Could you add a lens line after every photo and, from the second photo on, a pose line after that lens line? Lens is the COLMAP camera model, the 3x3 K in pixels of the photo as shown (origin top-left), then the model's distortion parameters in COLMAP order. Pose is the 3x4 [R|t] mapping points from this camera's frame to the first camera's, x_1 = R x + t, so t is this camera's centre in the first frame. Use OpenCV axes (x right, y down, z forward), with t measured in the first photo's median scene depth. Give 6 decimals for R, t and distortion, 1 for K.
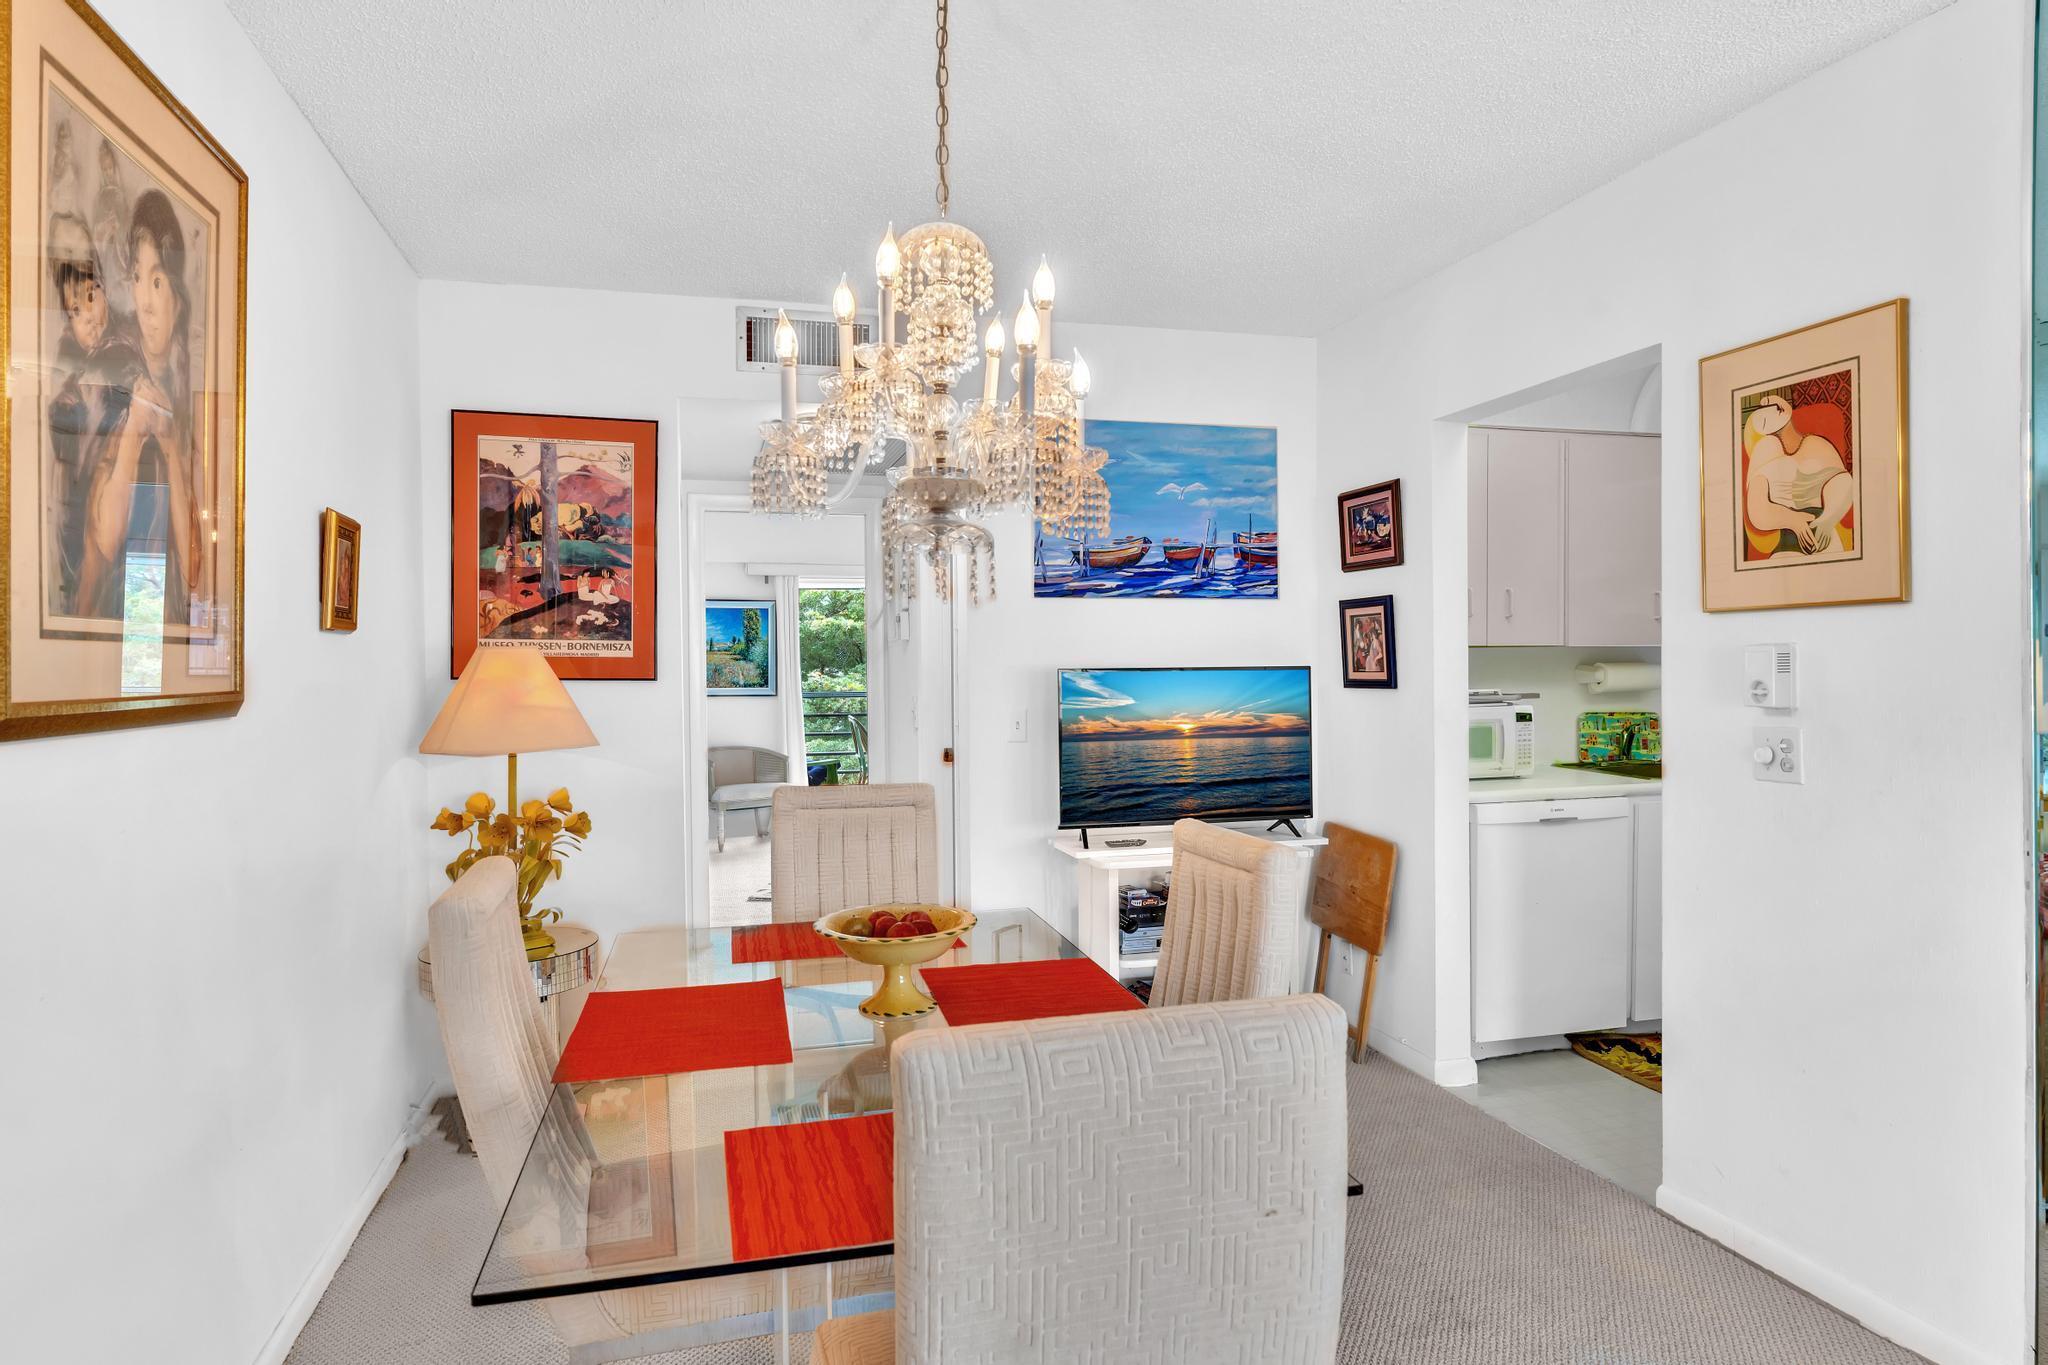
lens RADIAL K [[1211.6, 0, 1010.6], [0, 1211.6, 681.3], [0, 0, 1]] dist [-0.004401, -0.001008]
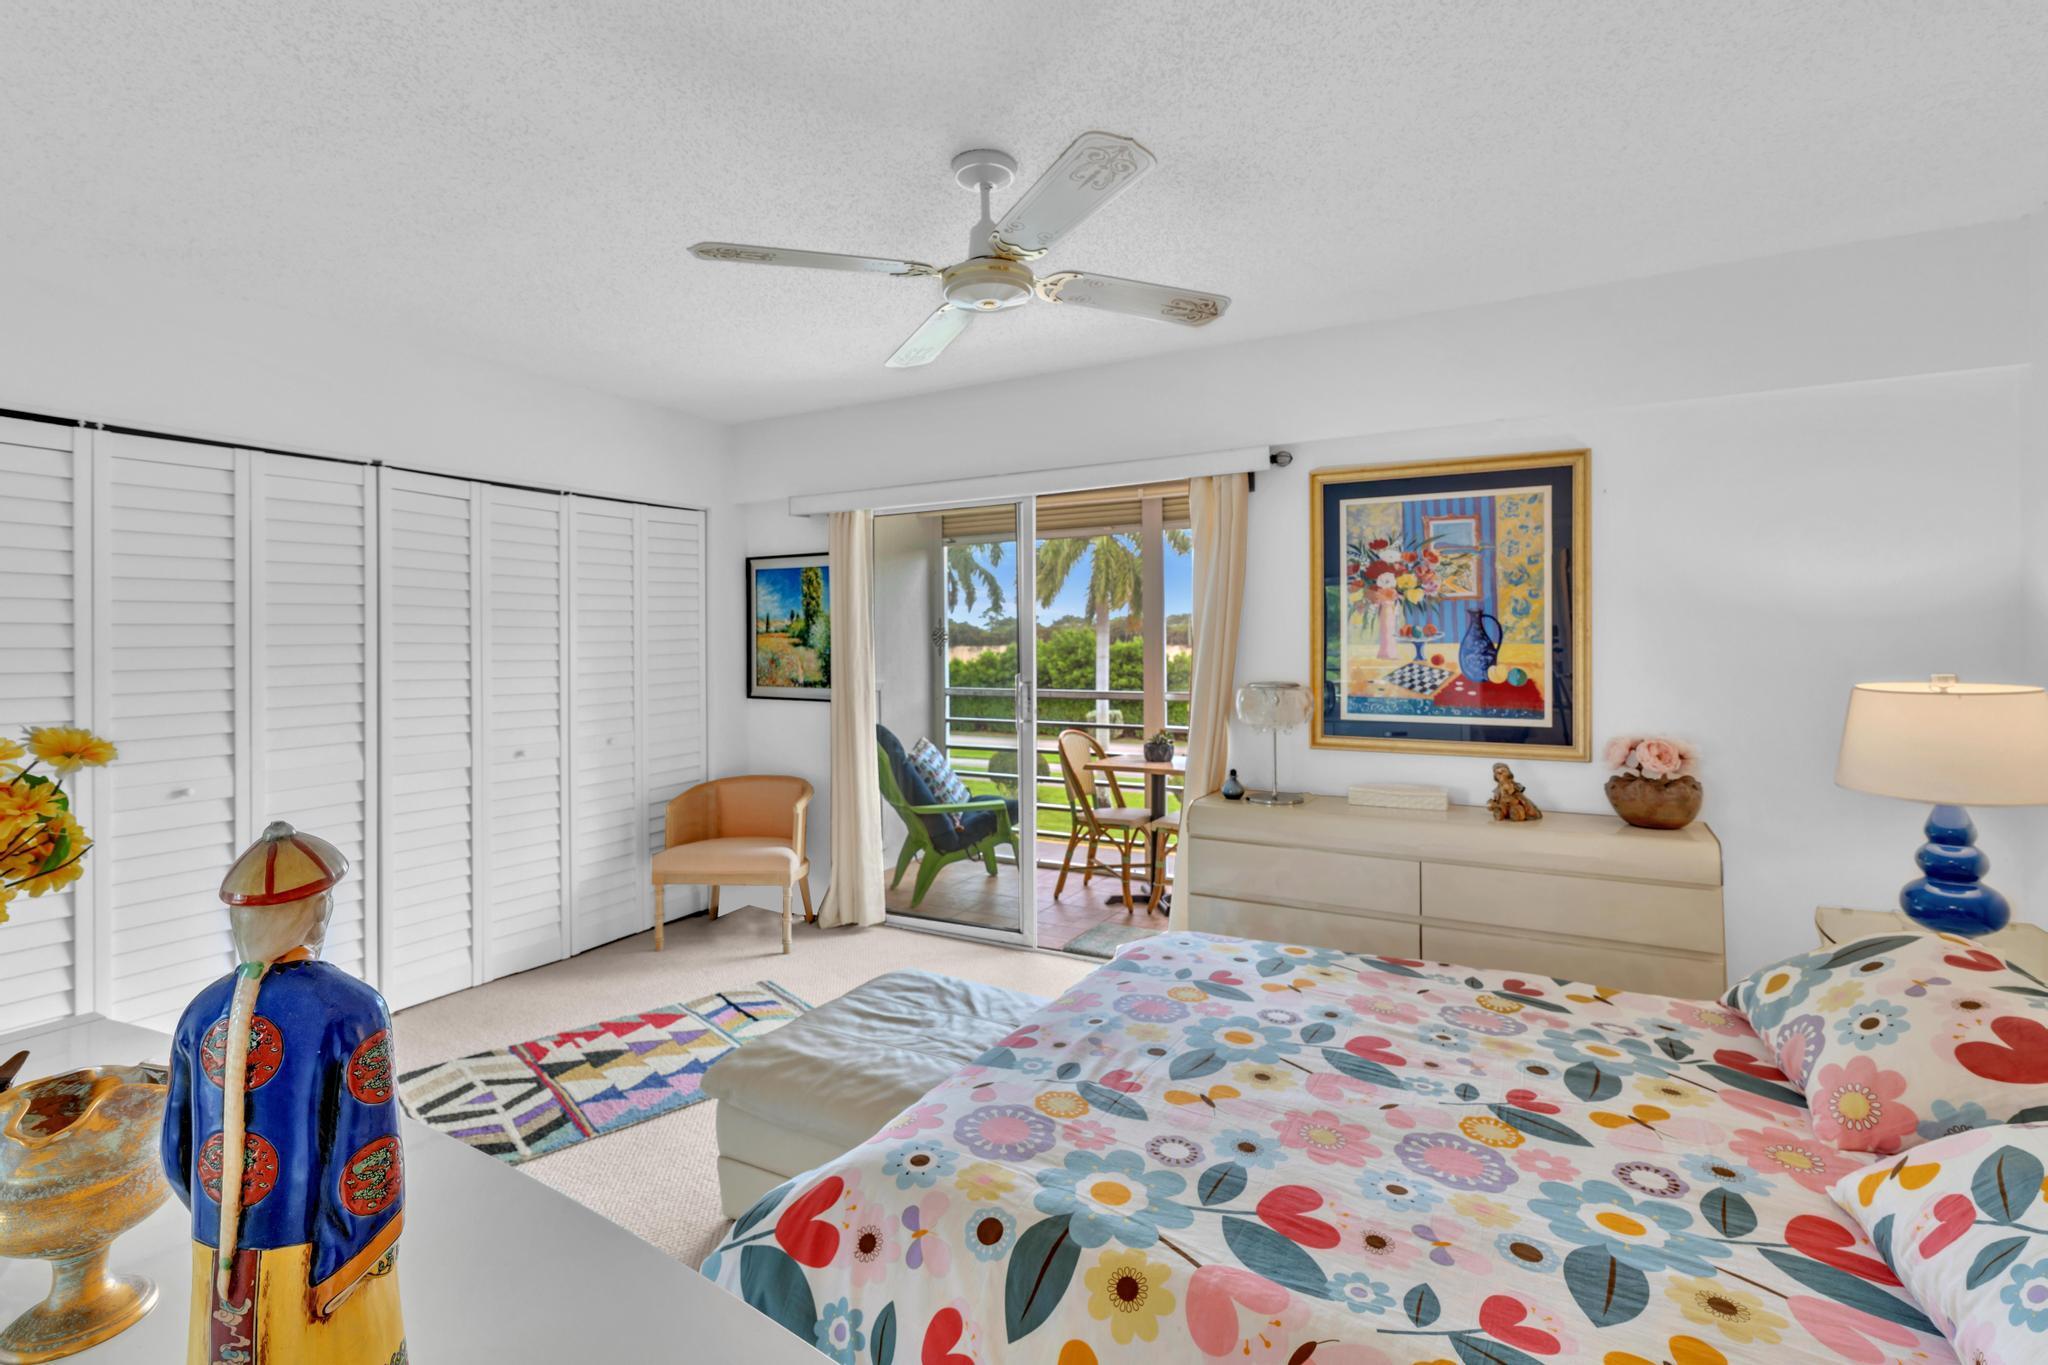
lens RADIAL K [[932.7, 0, 1027.1], [0, 932.7, 638.1], [0, 0, 1]] dist [-0.005726, 0.004696]
pose [[0.732470, 0.000188, -0.680799, 0.501105], [-0.010444, 0.999885, -0.010960, -0.041011], [0.680719, 0.015138, 0.732388, 1.688649]]
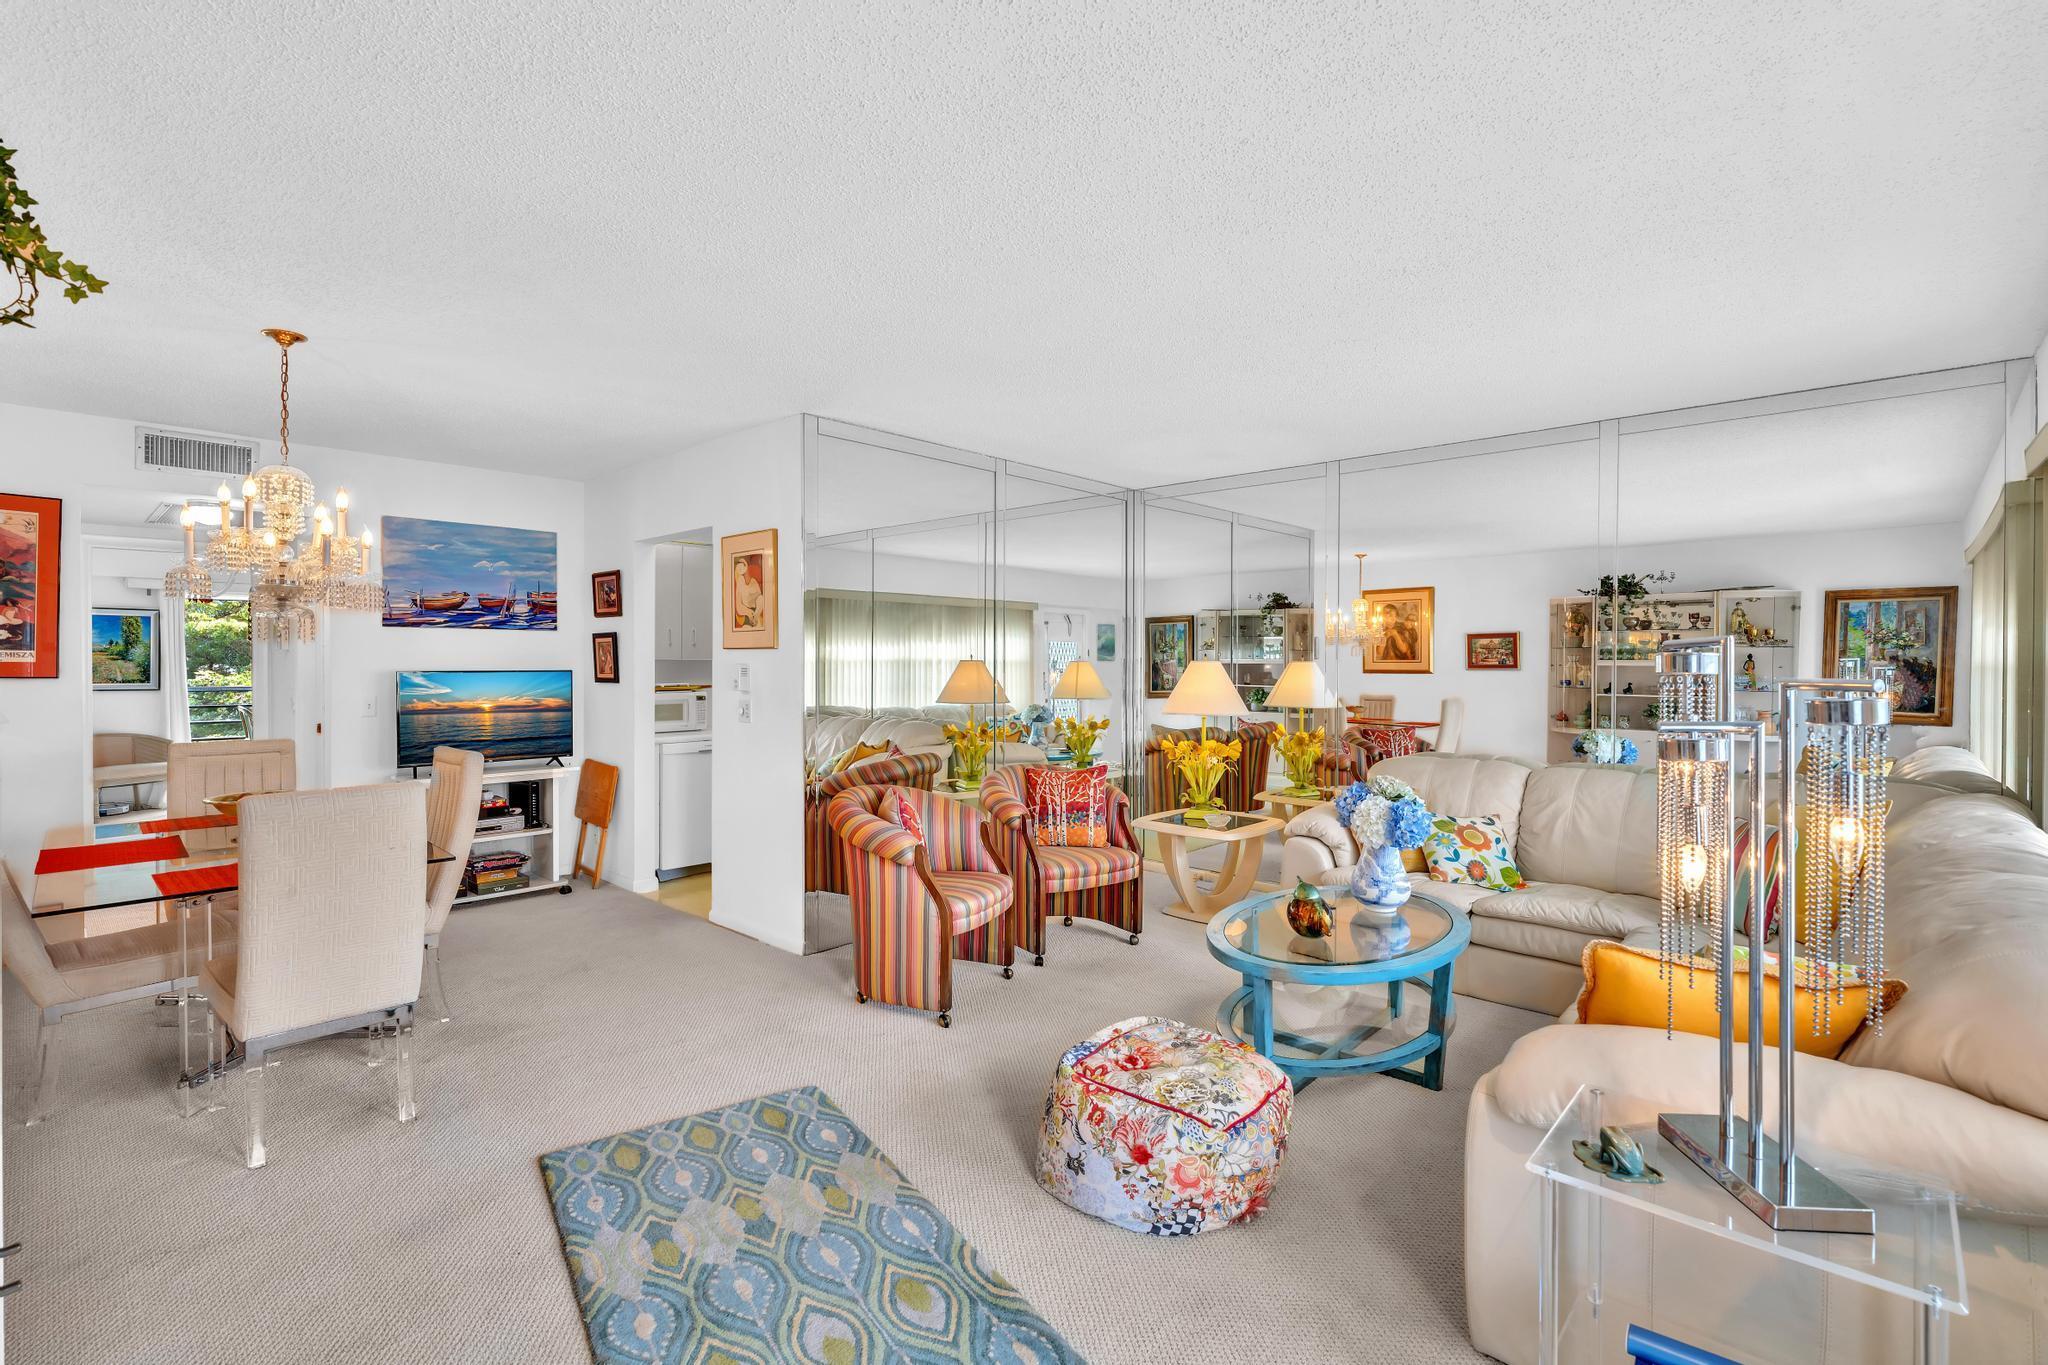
lens RADIAL K [[932.7, 0, 1015.0], [0, 932.7, 673.5], [0, 0, 1]] dist [-0.005726, 0.004696]
pose [[0.847979, 0.003055, 0.530021, 0.078316], [-0.000986, 0.999991, -0.004186, -0.003392], [-0.530029, 0.003027, 0.847974, -0.508178]]
